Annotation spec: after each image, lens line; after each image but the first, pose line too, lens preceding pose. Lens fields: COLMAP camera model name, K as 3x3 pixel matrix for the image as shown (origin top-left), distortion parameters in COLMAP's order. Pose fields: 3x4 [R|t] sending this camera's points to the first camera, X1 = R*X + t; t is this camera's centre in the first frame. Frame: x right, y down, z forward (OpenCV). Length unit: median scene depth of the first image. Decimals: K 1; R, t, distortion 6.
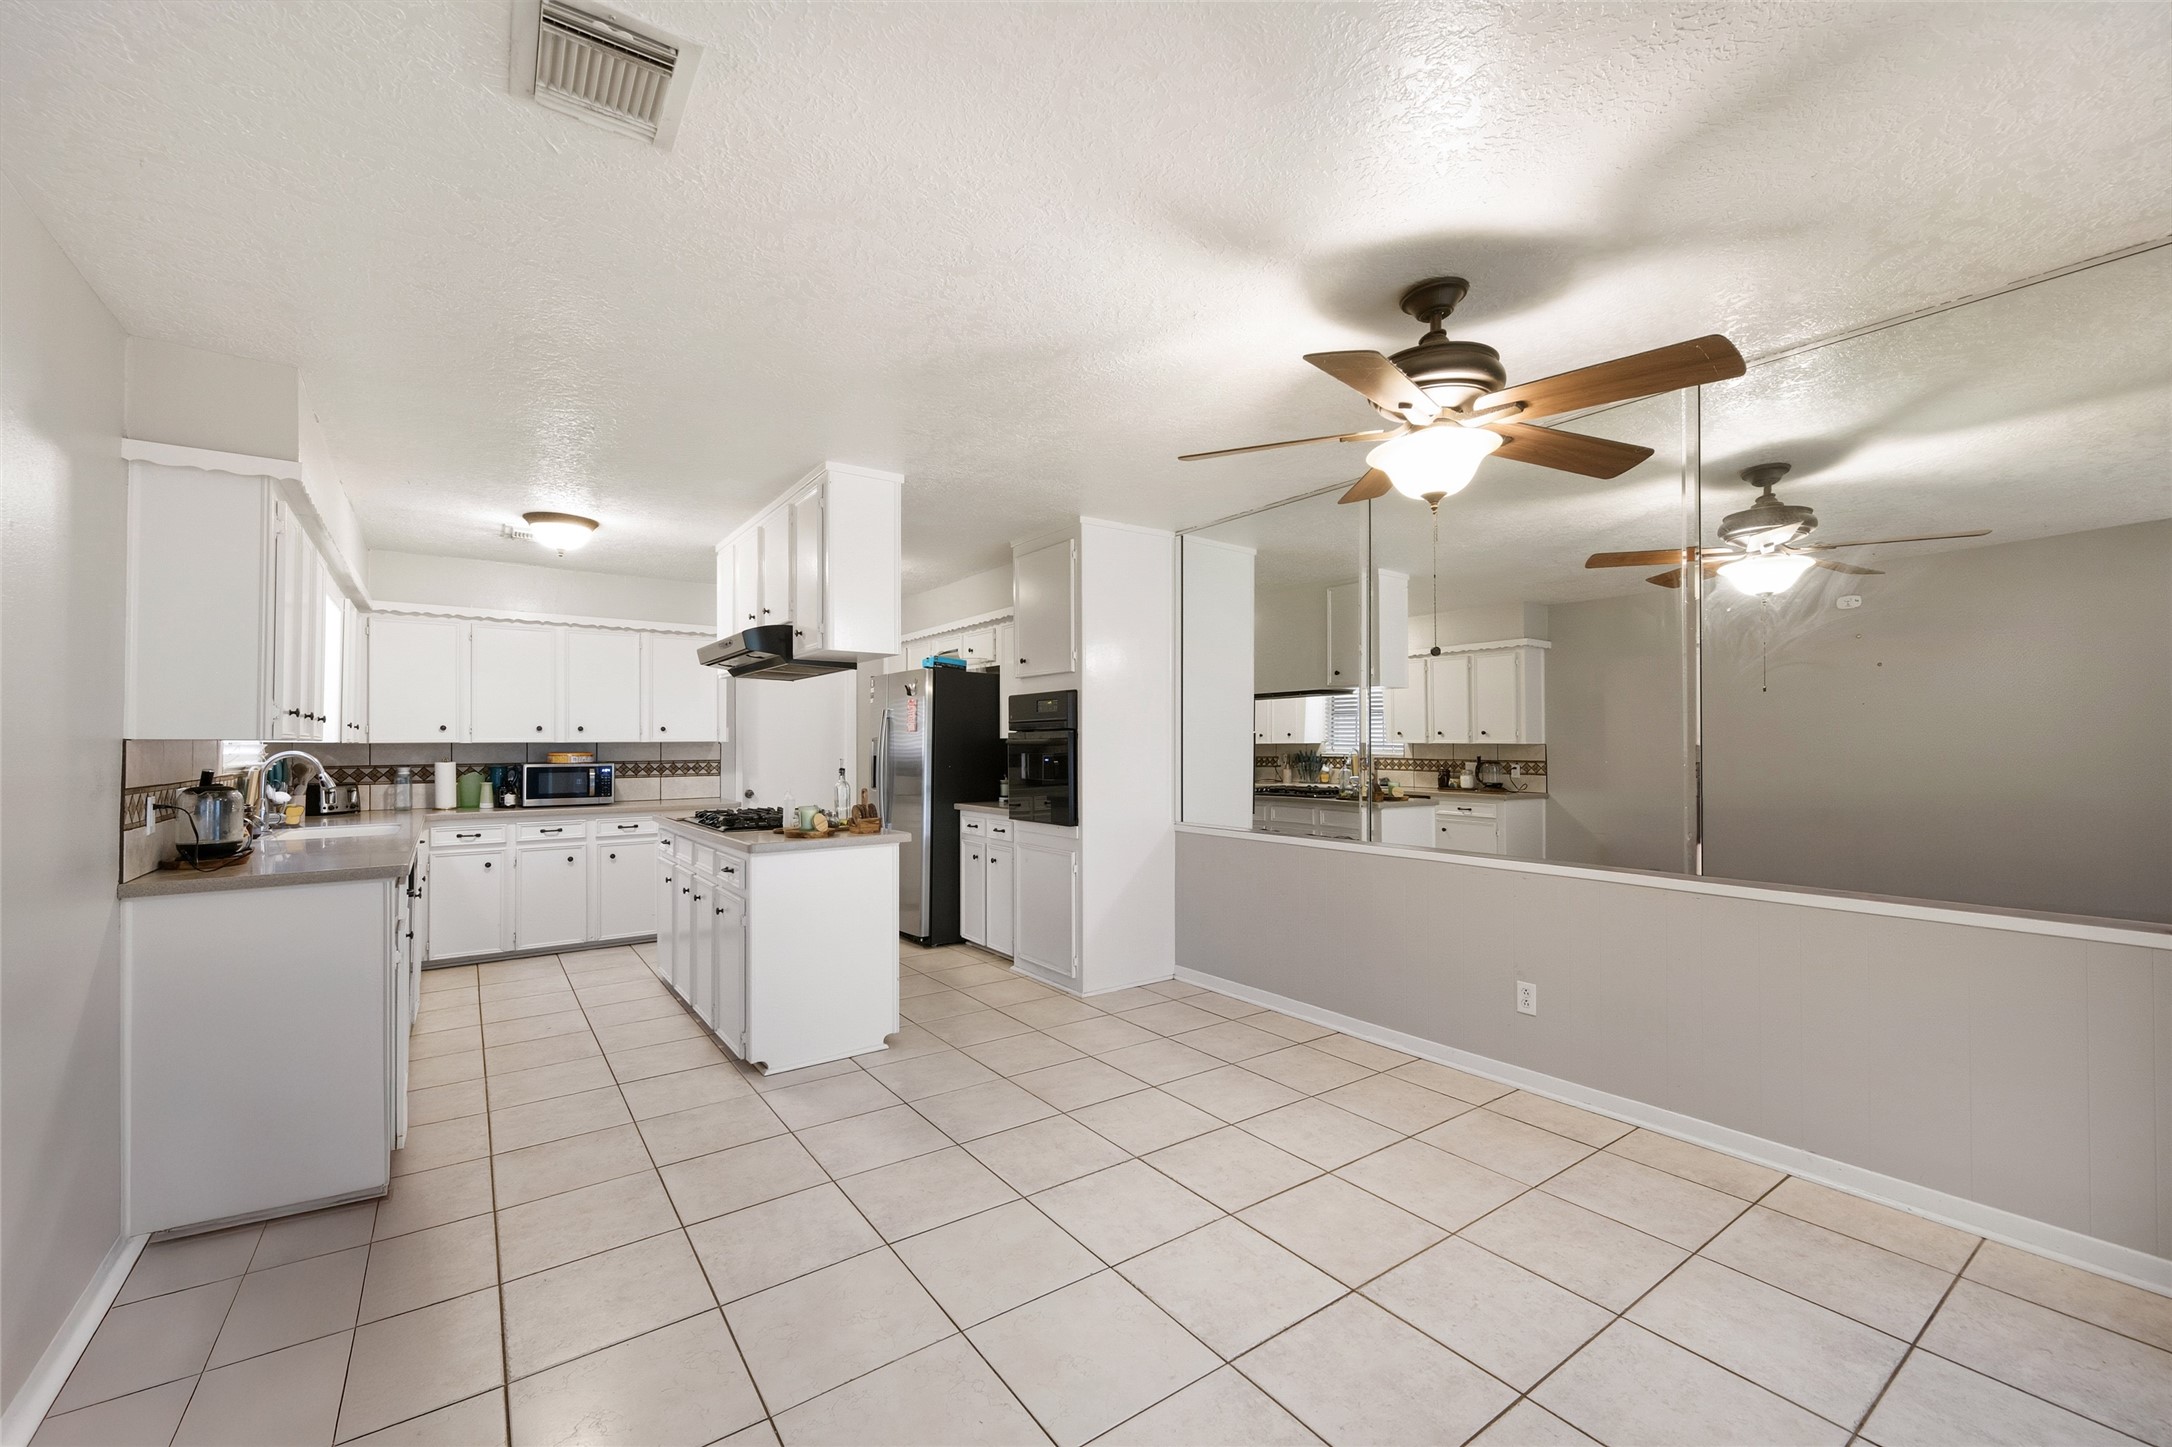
lens RADIAL K [[863.2, 0, 1085.3], [0, 863.2, 733.1], [0, 0, 1]] dist [0.001841, -0.000044]
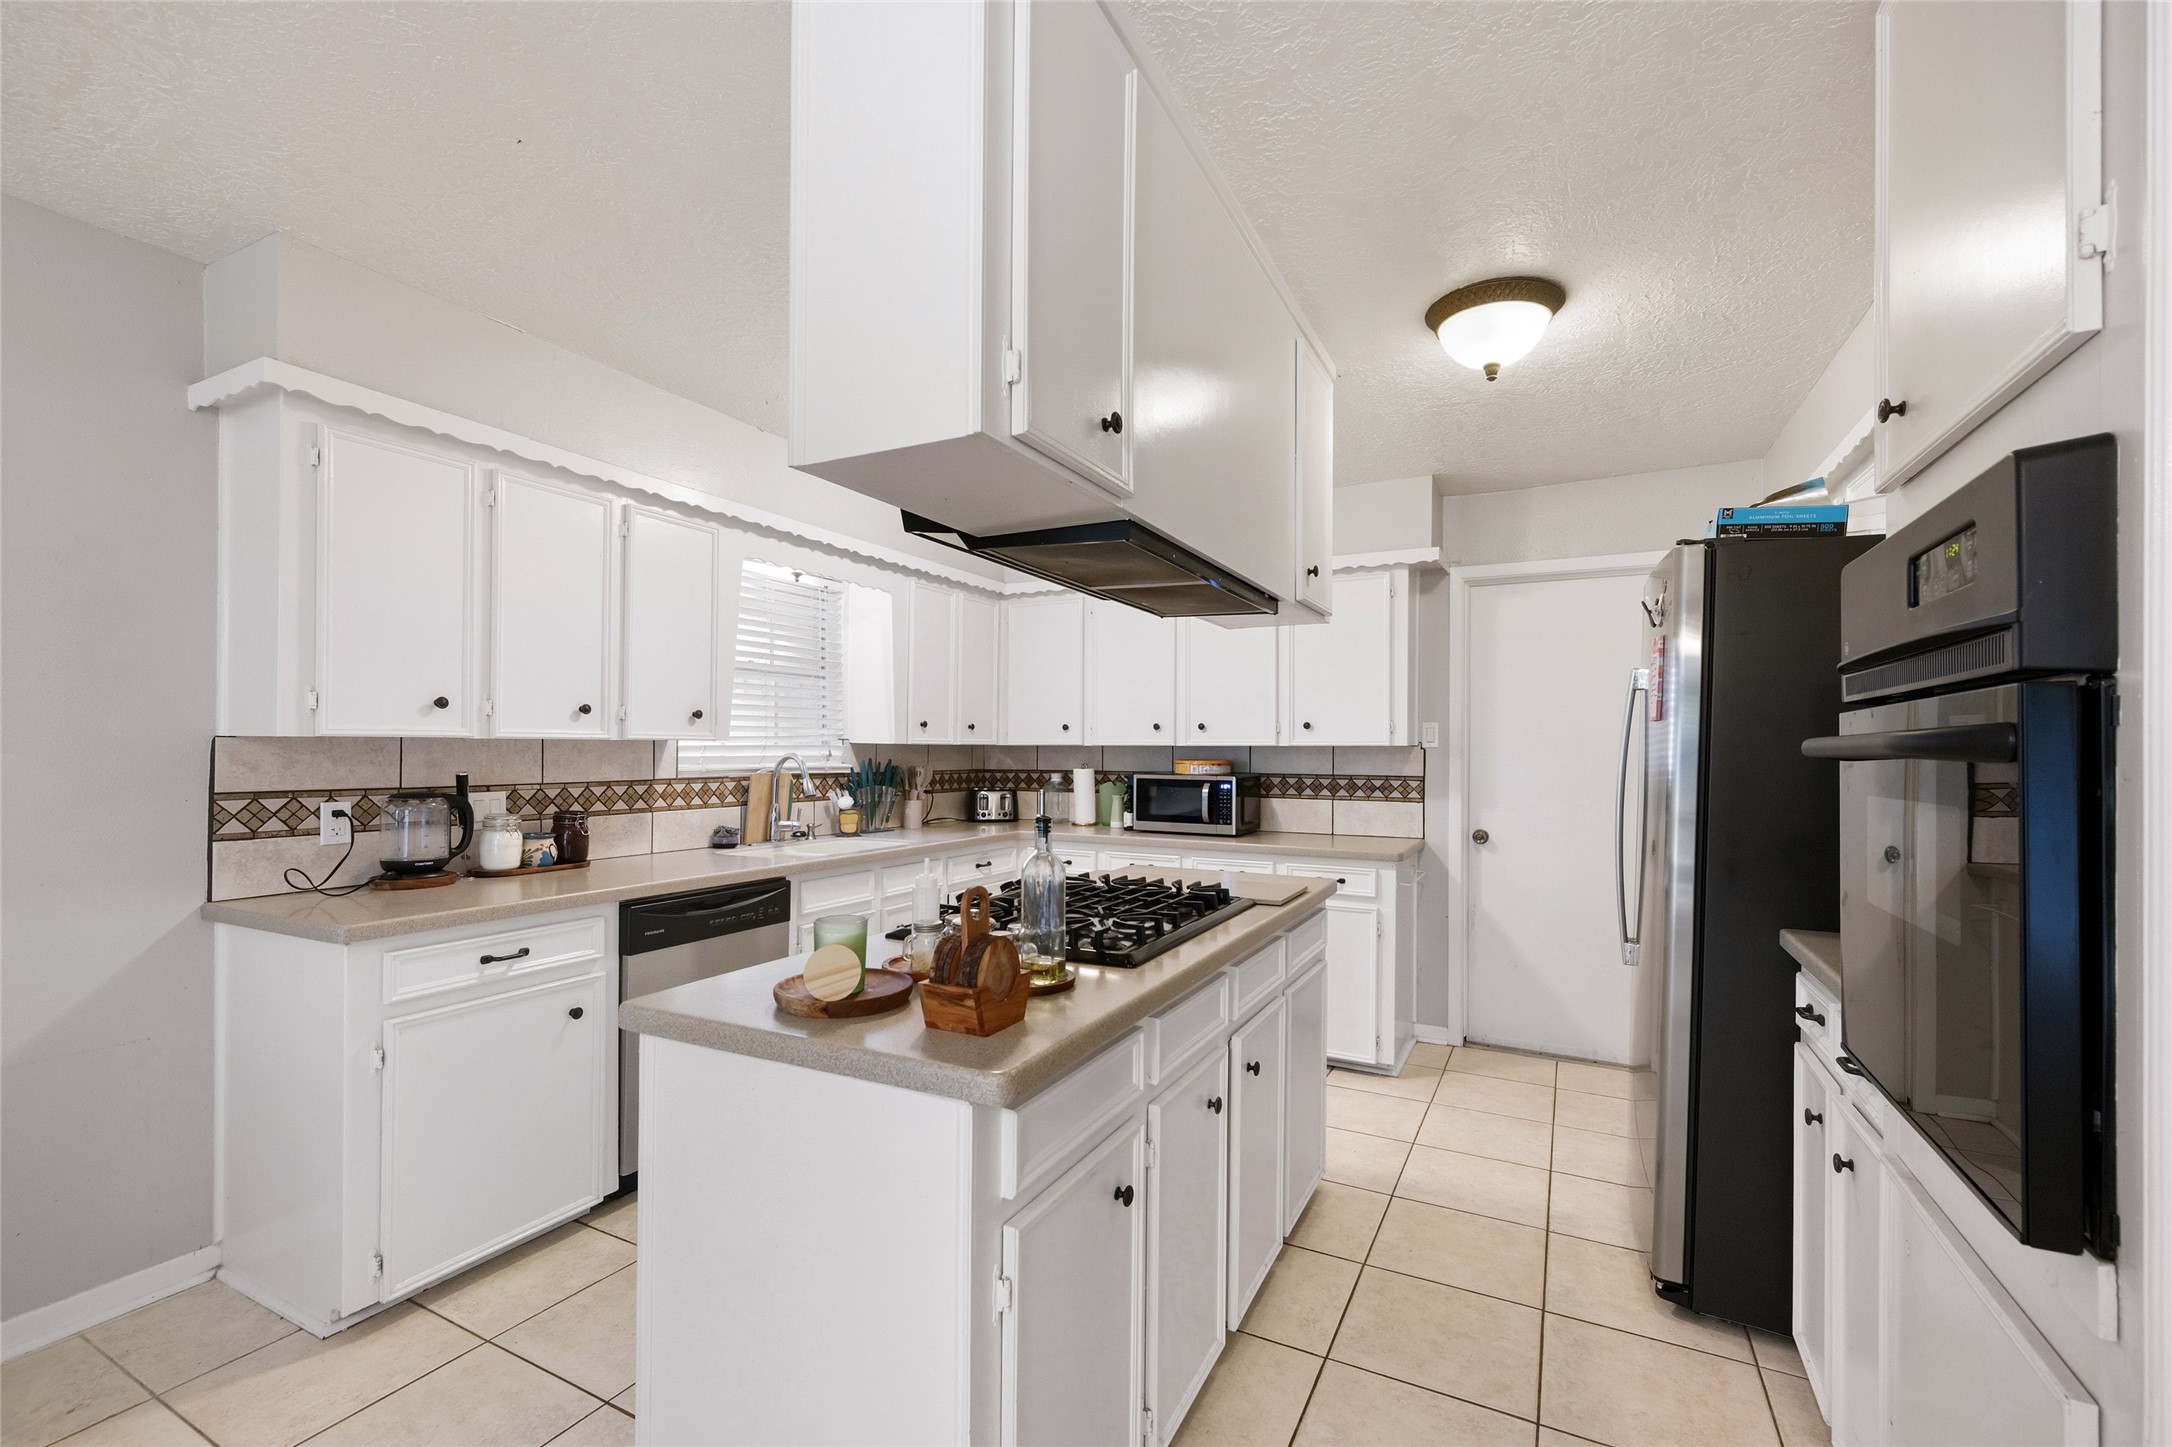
lens RADIAL K [[908.3, 0, 1094.5], [0, 908.3, 738.3], [0, 0, 1]] dist [0.002780, 0.000587]
pose [[0.449564, -0.002816, -0.893244, 0.046982], [0.002962, 0.999994, -0.001662, 0.006024], [0.893243, -0.001899, 0.449570, 0.616389]]
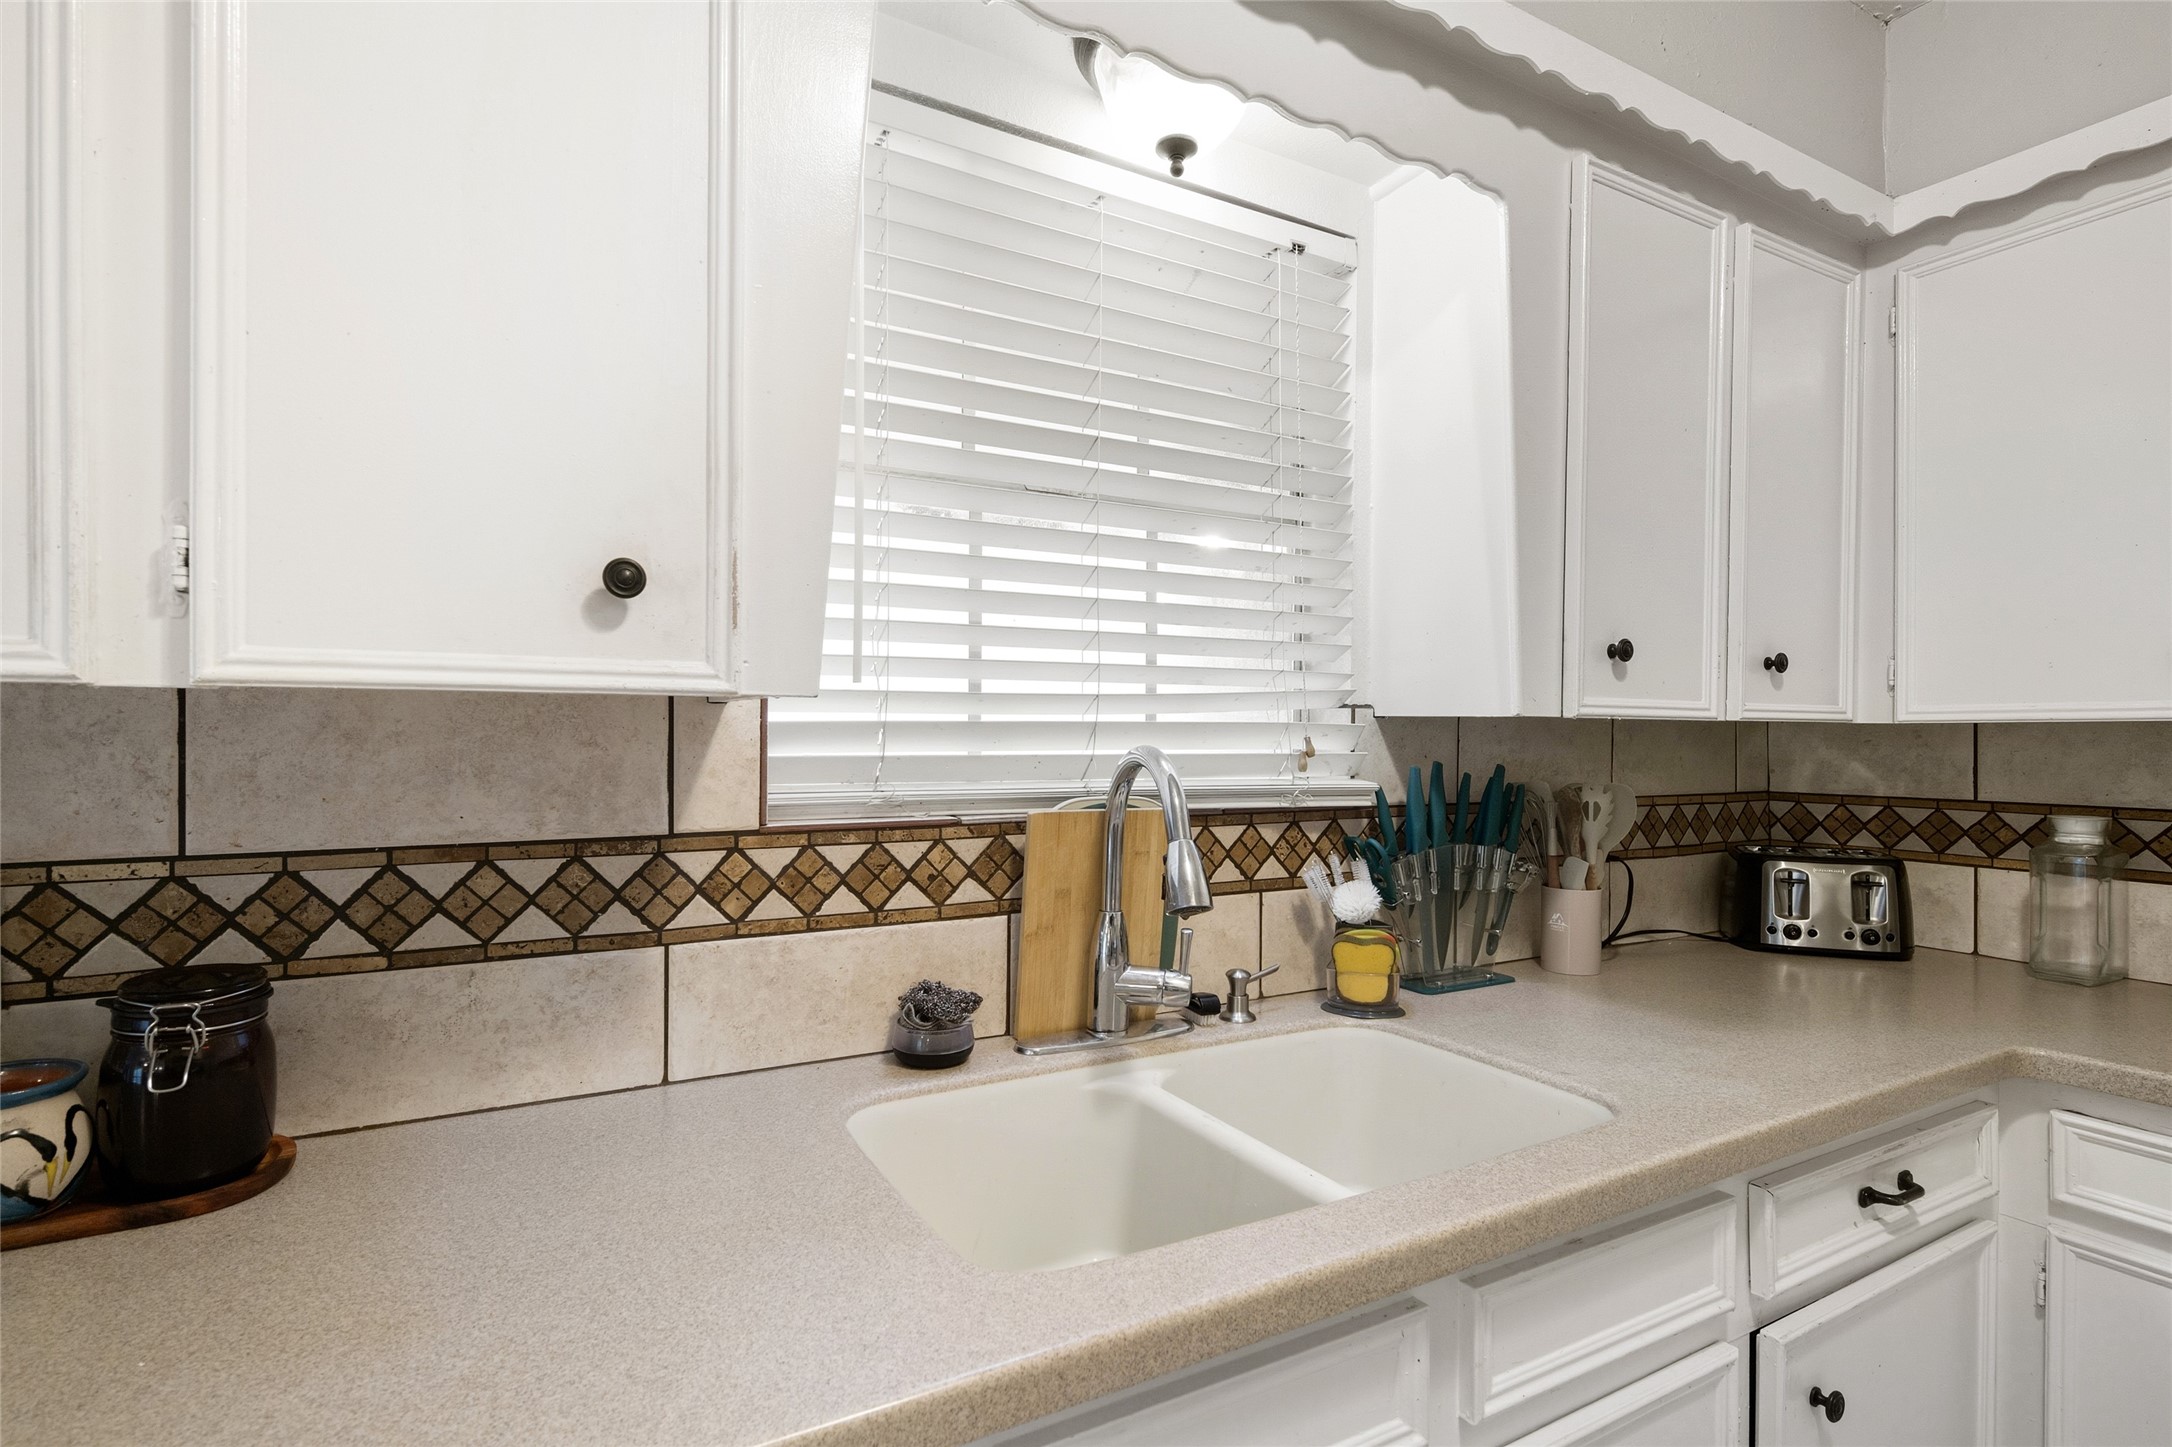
lens RADIAL K [[1057.3, 0, 1089.0], [0, 1057.3, 730.8], [0, 0, 1]] dist [-0.001351, 0.000552]
pose [[-0.121088, 0.005019, -0.992629, -0.430669], [0.005504, 0.999975, 0.004385, 0.010556], [0.992626, -0.004933, -0.121113, 0.734091]]
